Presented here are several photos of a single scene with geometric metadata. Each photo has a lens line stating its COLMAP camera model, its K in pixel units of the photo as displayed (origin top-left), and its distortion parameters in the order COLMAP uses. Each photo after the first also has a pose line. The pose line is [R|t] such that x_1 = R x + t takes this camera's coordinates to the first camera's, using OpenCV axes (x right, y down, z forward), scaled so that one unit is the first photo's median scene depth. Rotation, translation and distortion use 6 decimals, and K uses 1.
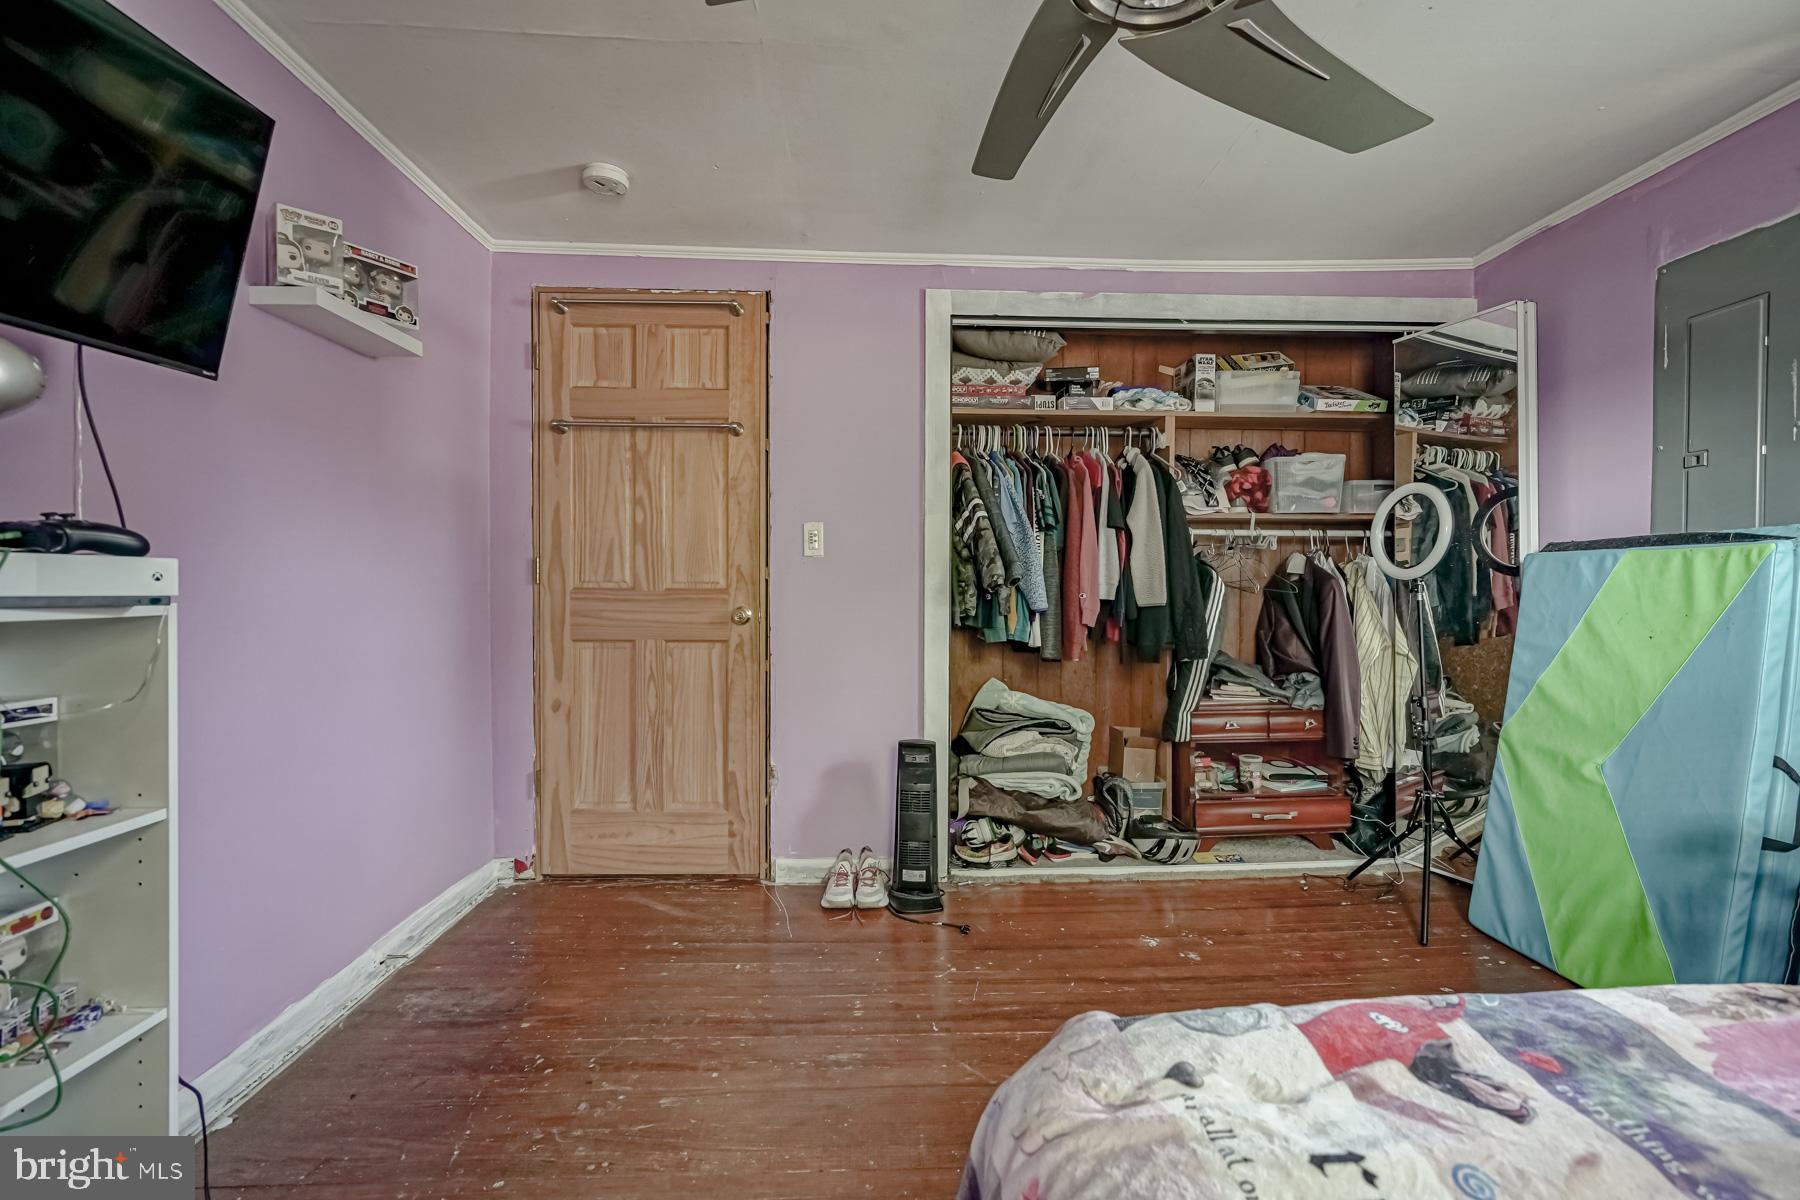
lens RADIAL K [[828.6, 0, 911.1], [0, 828.6, 598.4], [0, 0, 1]] dist [-0.001660, 0.000137]
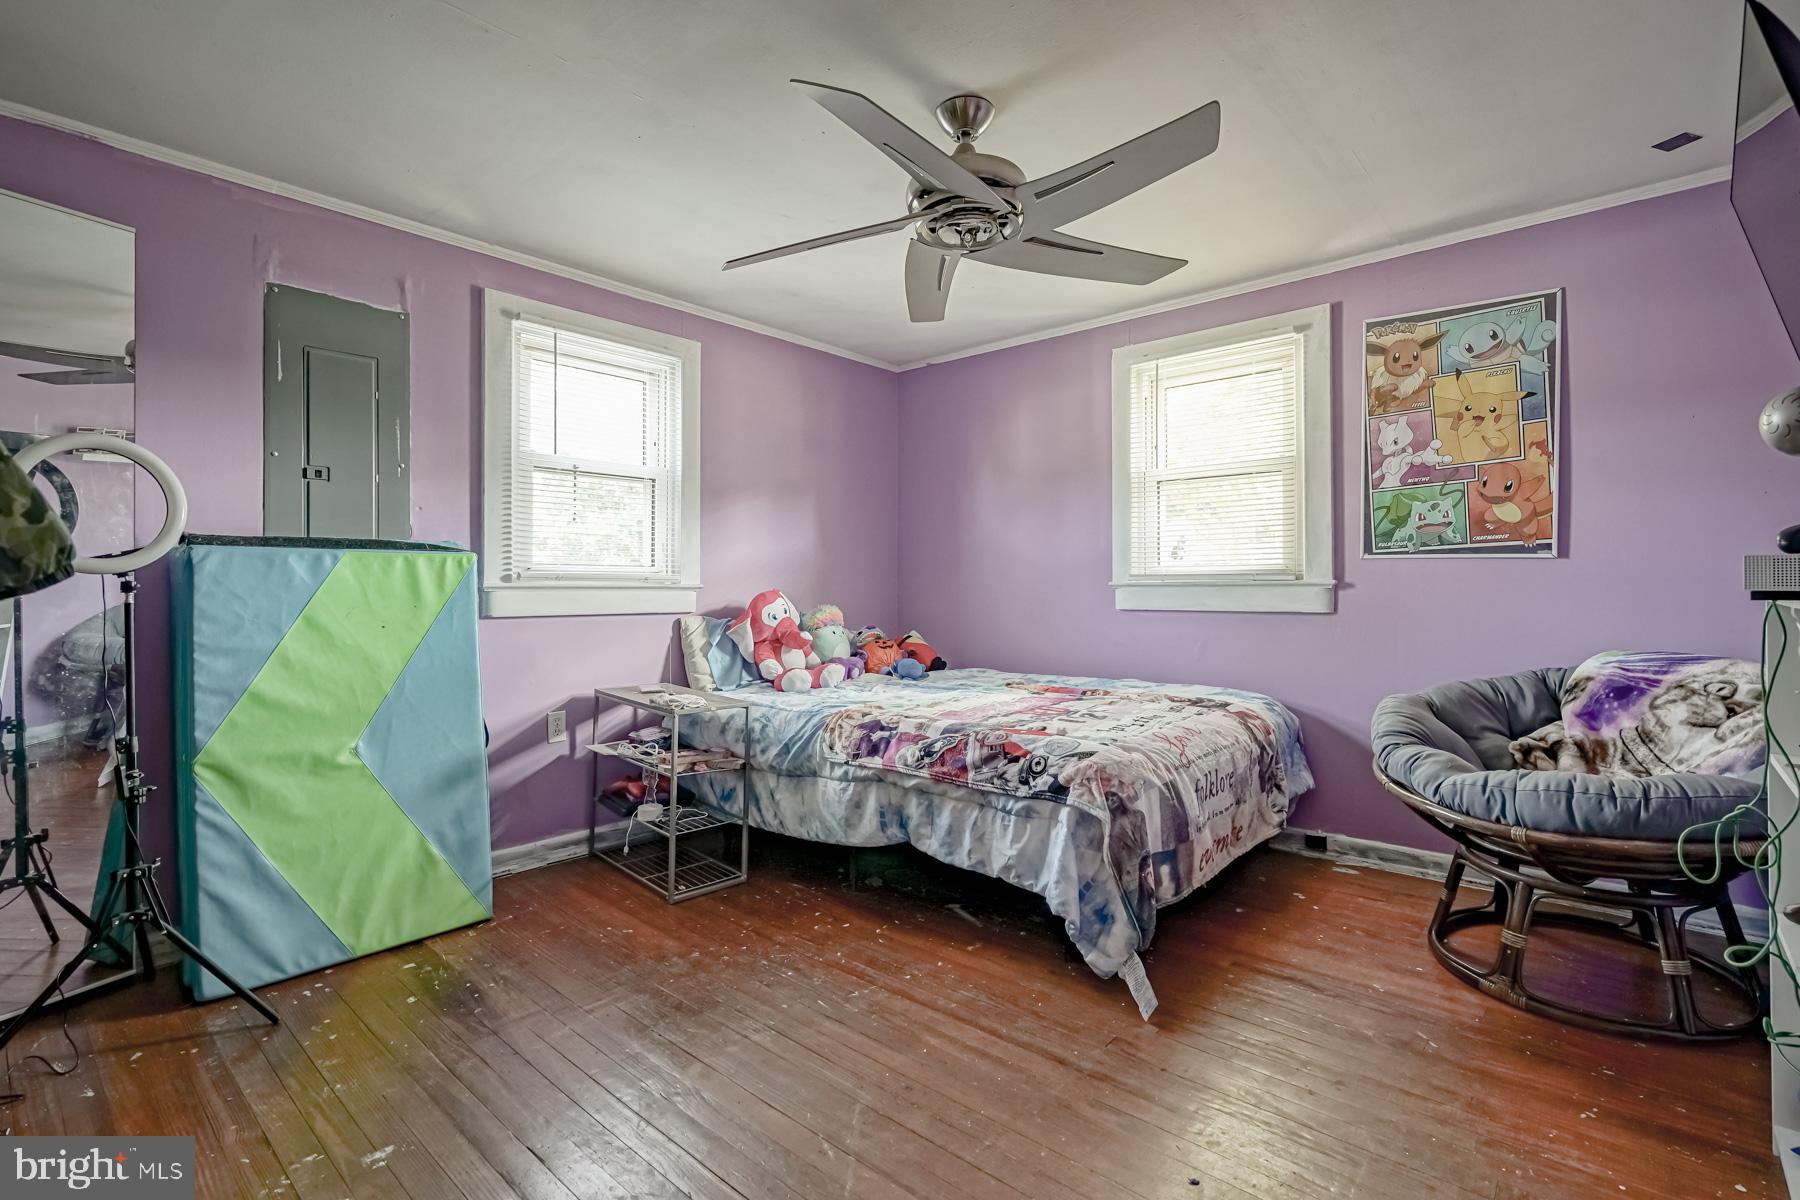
lens RADIAL K [[828.6, 0, 911.1], [0, 828.6, 598.4], [0, 0, 1]] dist [-0.001660, 0.000137]
pose [[-0.714871, 0.001693, 0.699255, -0.438232], [0.022332, 0.999542, 0.020411, -0.000731], [-0.698900, 0.030208, -0.714581, 1.245730]]
